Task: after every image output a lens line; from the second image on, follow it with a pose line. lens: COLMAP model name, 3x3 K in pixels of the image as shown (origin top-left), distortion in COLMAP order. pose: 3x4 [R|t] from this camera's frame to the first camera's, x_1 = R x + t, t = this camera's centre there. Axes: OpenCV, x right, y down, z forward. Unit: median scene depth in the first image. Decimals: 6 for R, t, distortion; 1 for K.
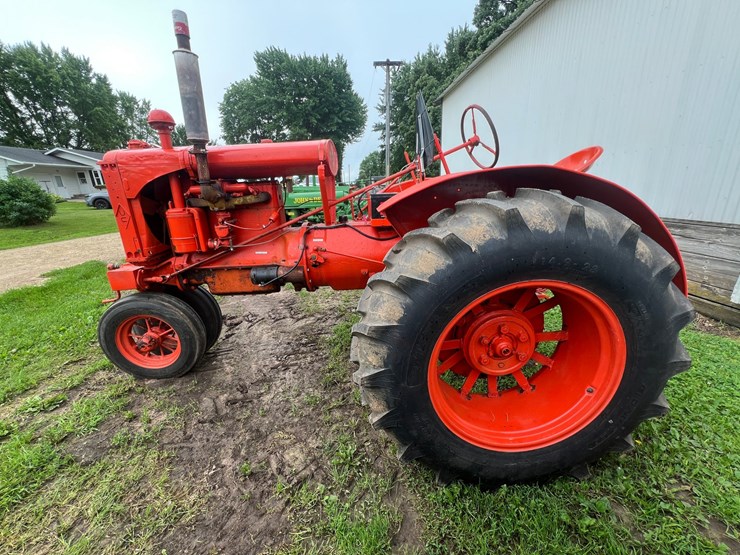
lens RADIAL K [[296.3, 0, 369.5], [0, 296.3, 276.7], [0, 0, 1]] dist [-0.001233, -0.000532]
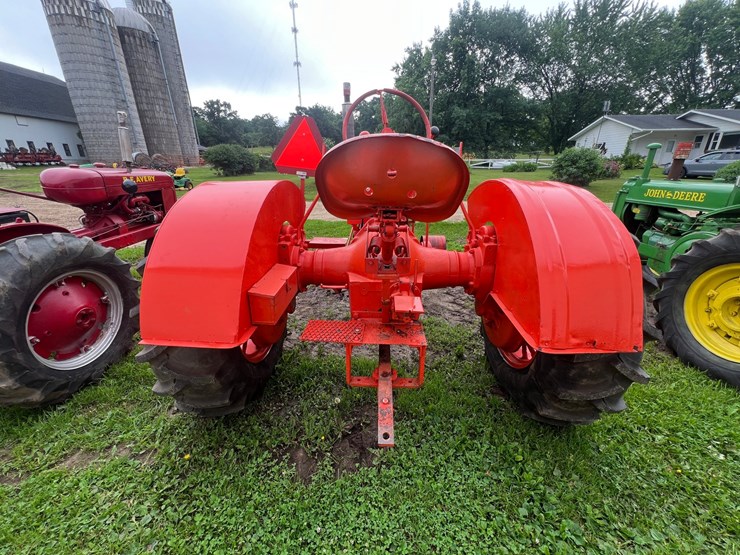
lens RADIAL K [[296.3, 0, 366.7], [0, 296.3, 273.8], [0, 0, 1]] dist [-0.001233, -0.000532]
pose [[-0.065169, 0.377135, -0.923863, 1.126683], [-0.277205, 0.882548, 0.379824, -0.411178], [0.958598, 0.280853, 0.047029, 0.980397]]
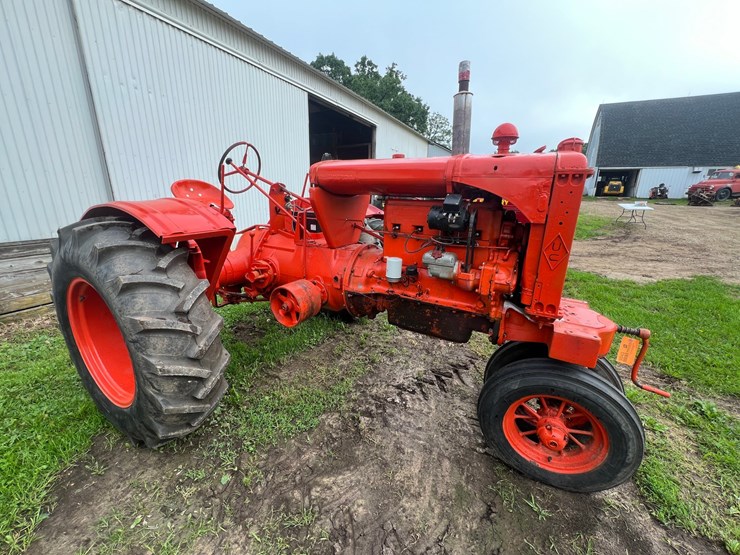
lens RADIAL K [[296.3, 0, 369.7], [0, 296.3, 274.7], [0, 0, 1]] dist [-0.001233, -0.000532]
pose [[-0.861198, -0.110879, 0.496027, -0.722440], [0.162296, 0.864837, 0.475097, -0.561717], [-0.481661, 0.489656, -0.726801, 1.781241]]
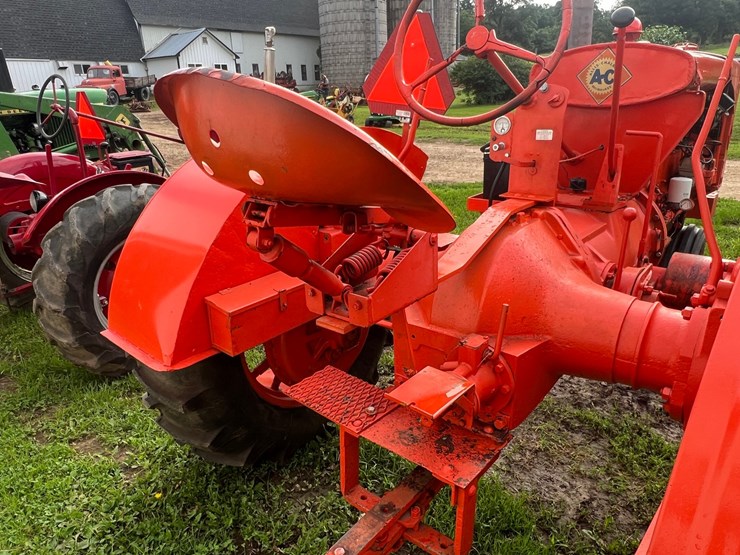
lens RADIAL K [[520.4, 0, 366.1], [0, 520.4, 277.3], [0, 0, 1]] dist [0.000100, -0.003609]
pose [[-0.659815, 0.308556, -0.685155, 0.929585], [-0.155567, 0.835958, 0.526283, -0.520730], [0.735148, 0.453837, -0.503576, 1.307408]]
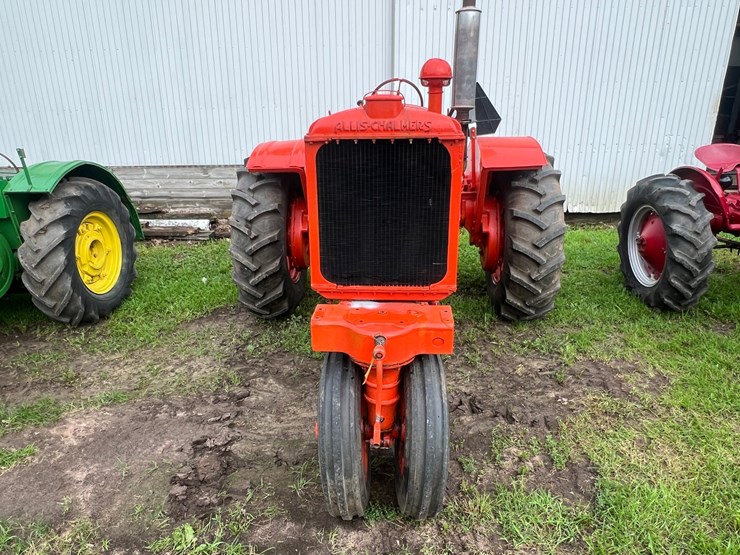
lens RADIAL K [[520.4, 0, 364.7], [0, 520.4, 282.2], [0, 0, 1]] dist [0.000100, -0.003609]
pose [[0.087902, -0.288769, 0.953355, -1.730427], [0.294788, 0.921732, 0.252010, -0.365561], [-0.951511, 0.258886, 0.166148, 0.919487]]
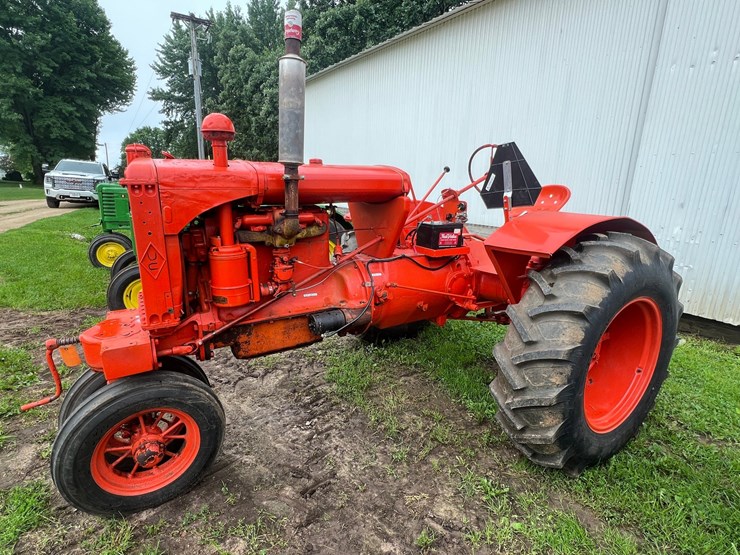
lens RADIAL K [[381.2, 0, 365.5], [0, 381.2, 278.7], [0, 0, 1]] dist [-0.001387, 0.000987]
pose [[0.859722, -0.076734, 0.504966, -0.760940], [0.100306, 0.994763, -0.019613, -0.090001], [-0.500817, 0.067513, 0.862916, 0.032696]]
